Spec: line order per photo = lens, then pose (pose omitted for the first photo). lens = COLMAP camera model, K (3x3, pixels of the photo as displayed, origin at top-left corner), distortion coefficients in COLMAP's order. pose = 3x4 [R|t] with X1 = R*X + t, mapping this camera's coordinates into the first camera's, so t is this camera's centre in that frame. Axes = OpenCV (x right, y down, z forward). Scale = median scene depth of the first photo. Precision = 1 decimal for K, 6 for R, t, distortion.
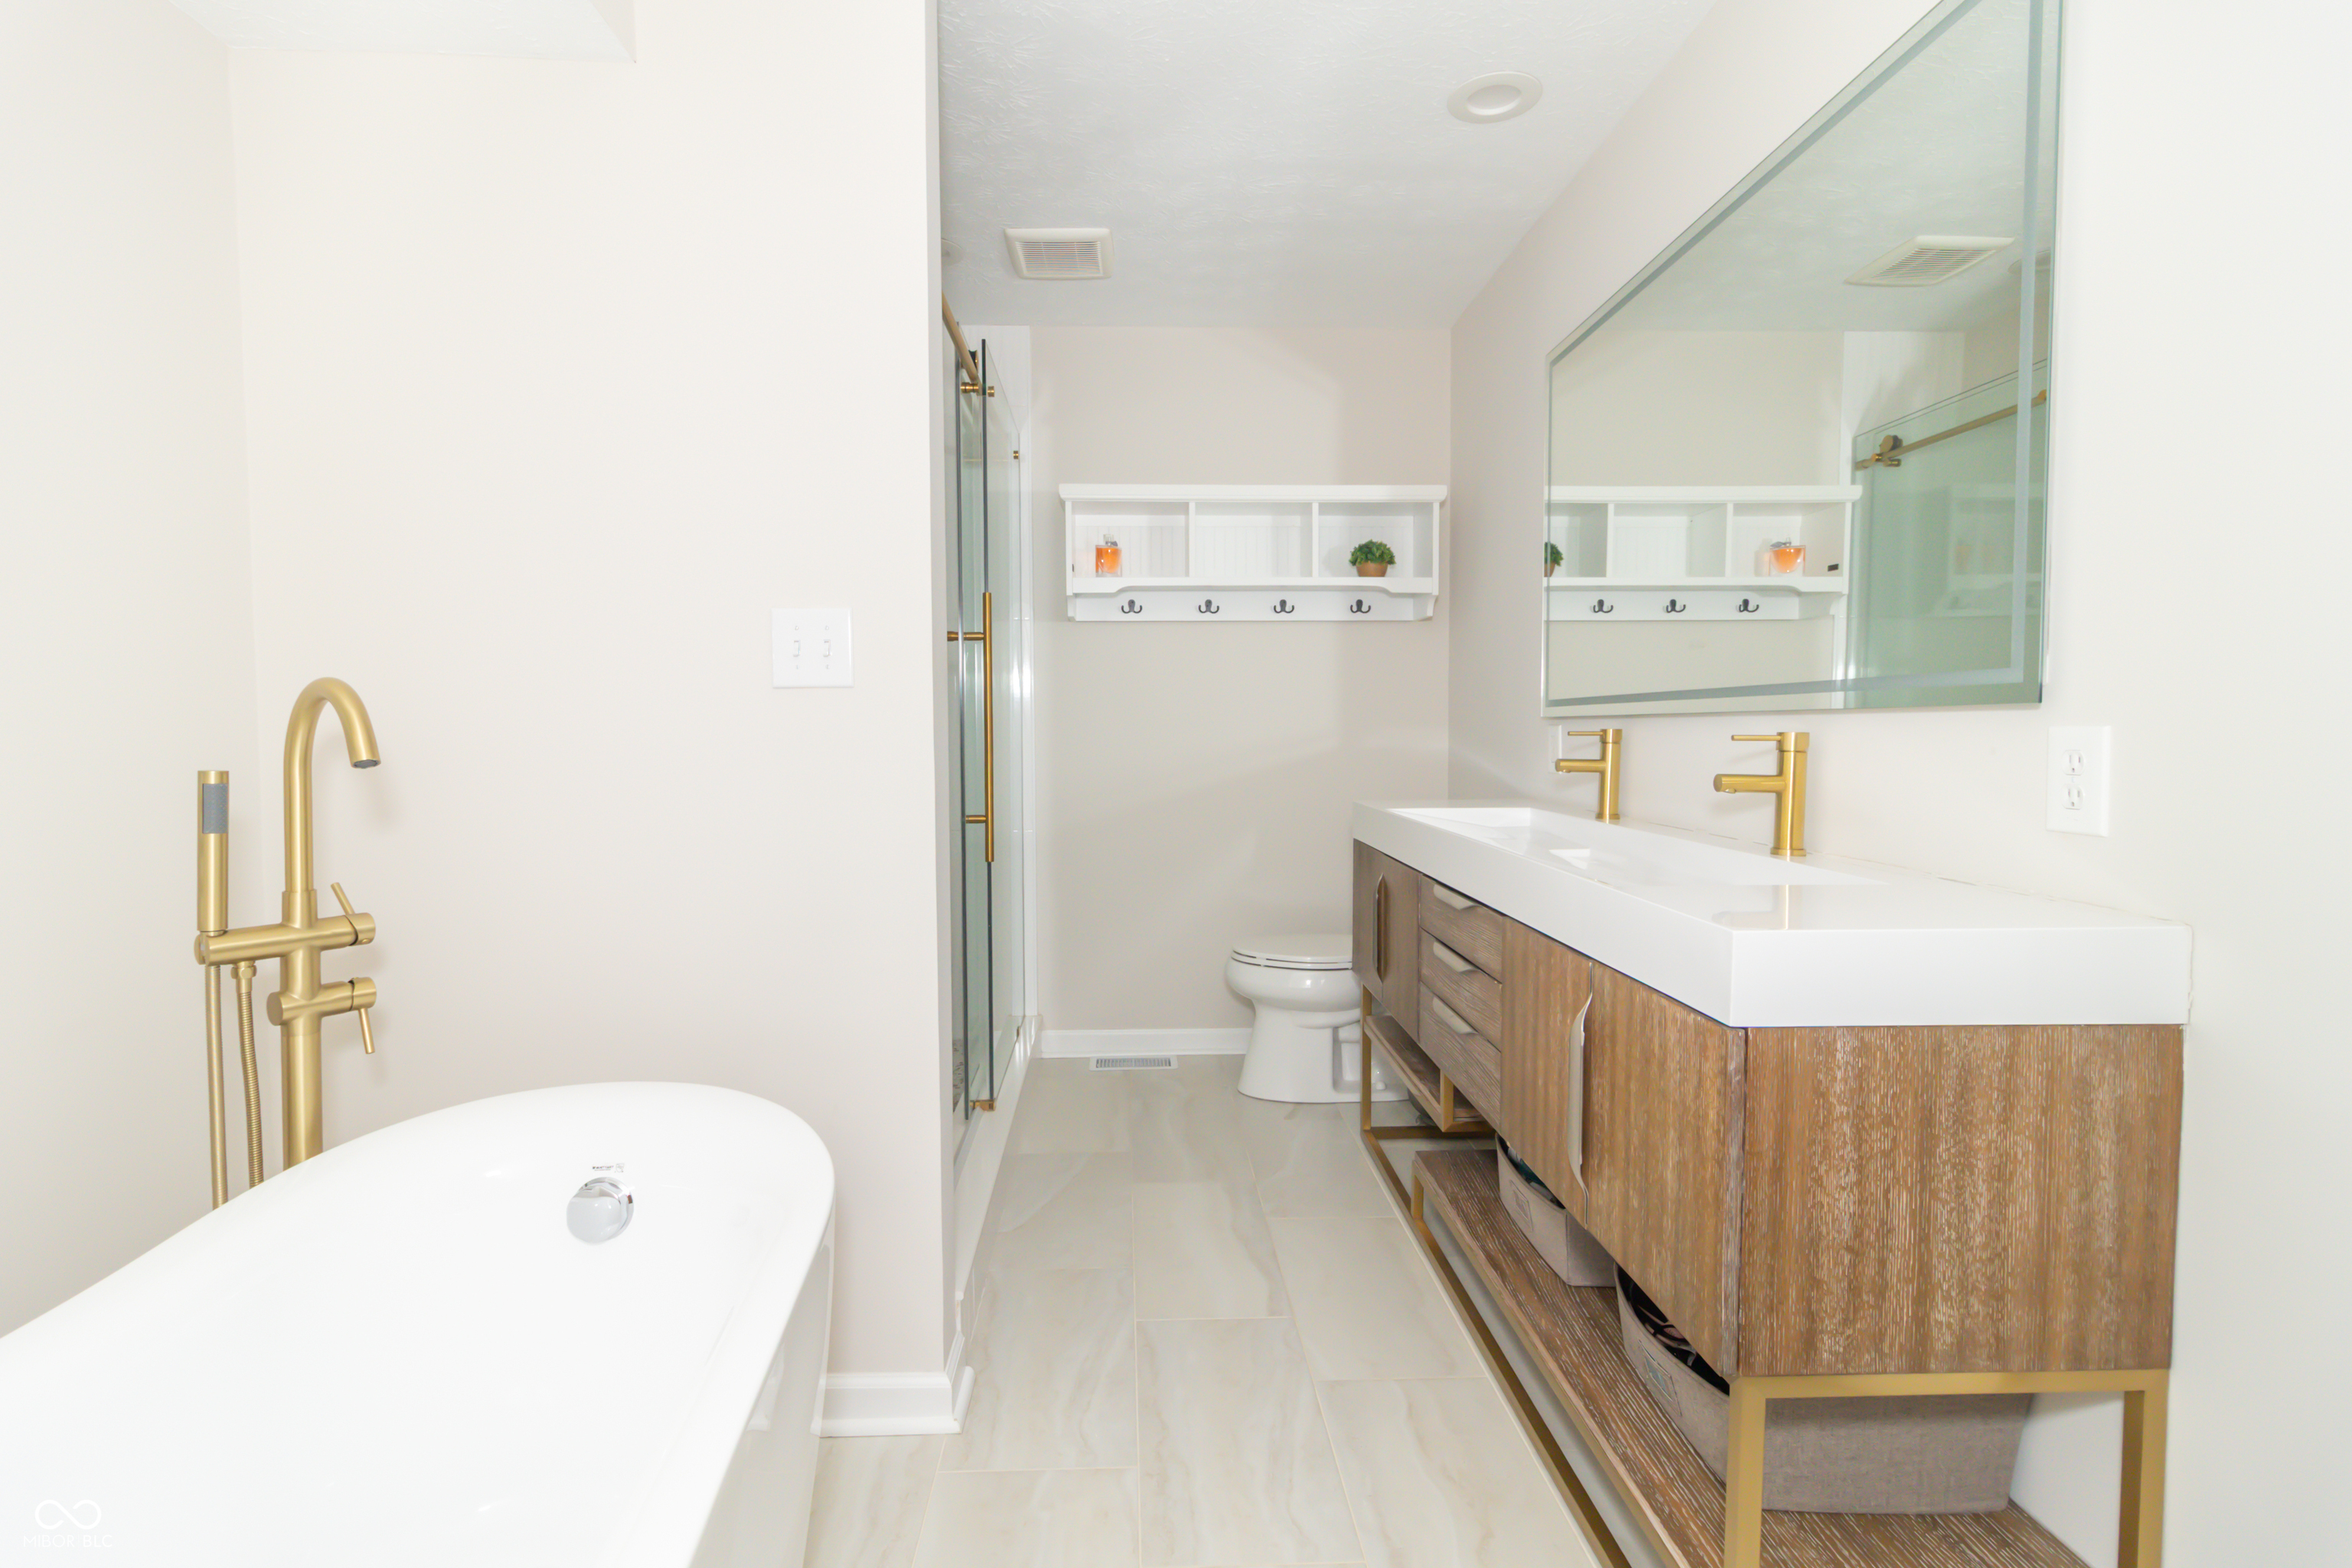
lens RADIAL K [[1111.8, 0, 1177.9], [0, 1111.8, 780.3], [0, 0, 1]] dist [-0.001300, -0.001175]
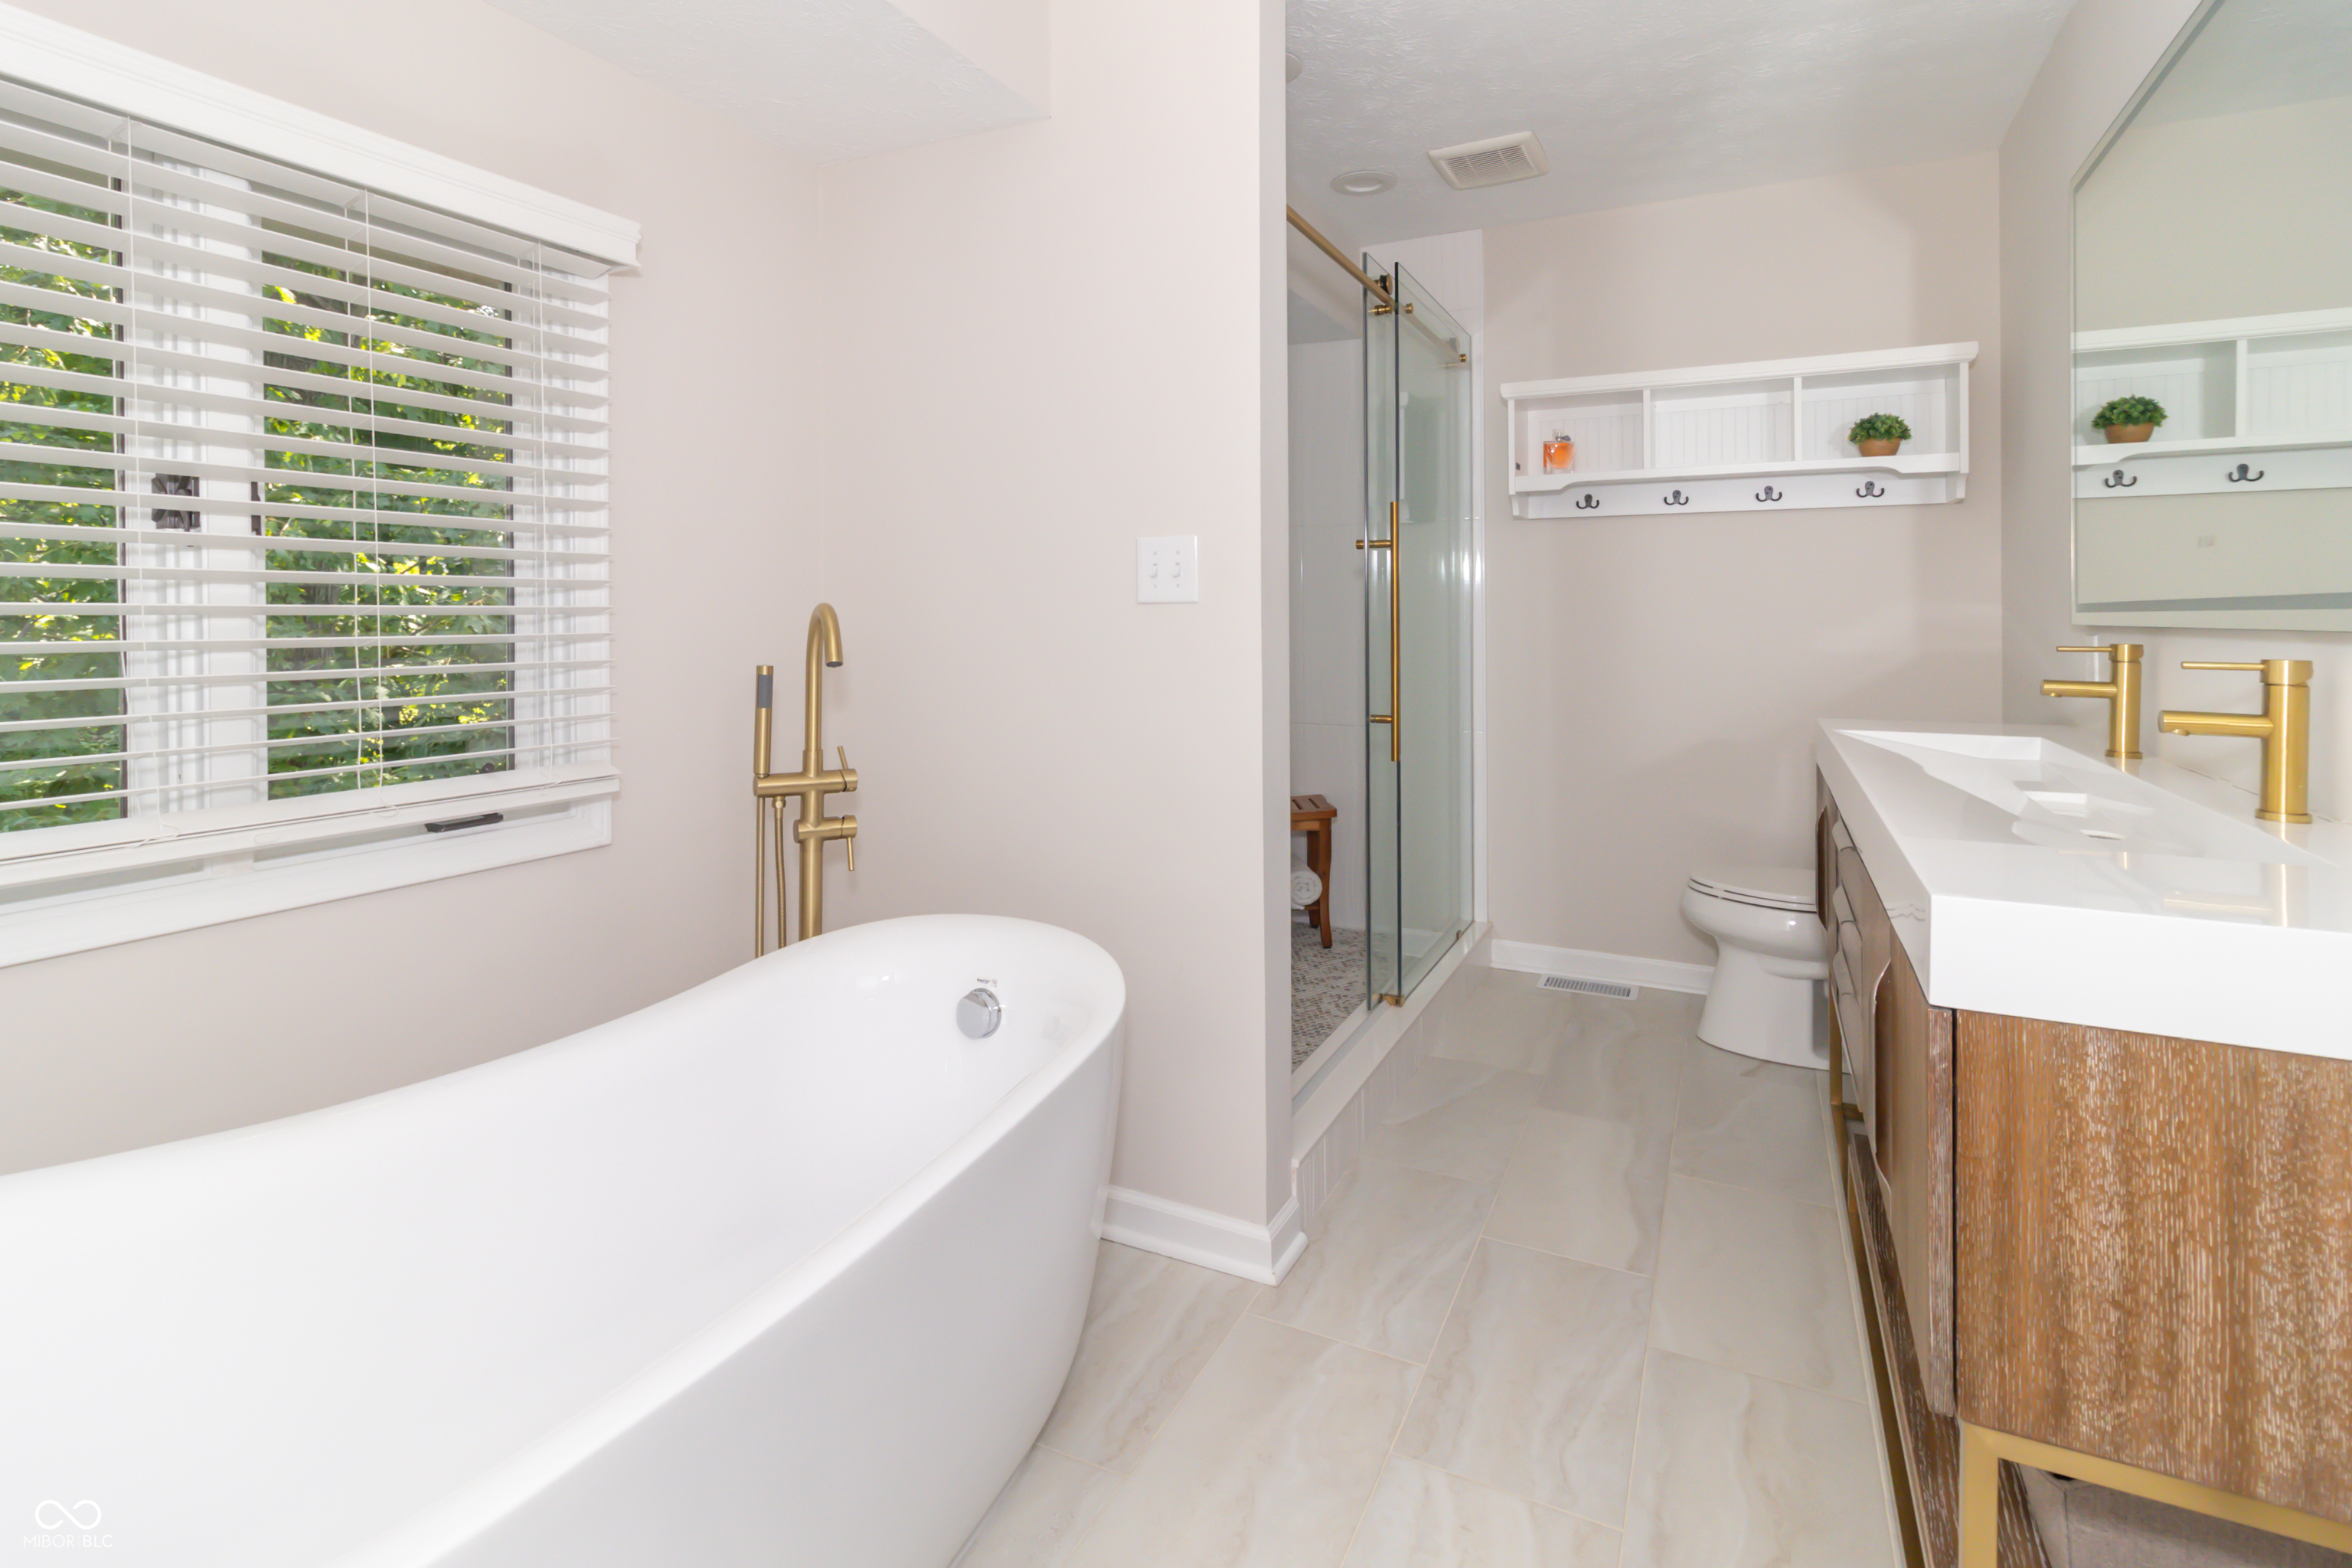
lens RADIAL K [[1111.8, 0, 1121.9], [0, 1111.8, 625.4], [0, 0, 1]] dist [-0.001300, -0.001175]
pose [[0.873752, 0.006163, -0.486332, 0.193036], [-0.026732, 0.999017, -0.035367, -0.016135], [0.485636, 0.043903, 0.873058, -0.049723]]
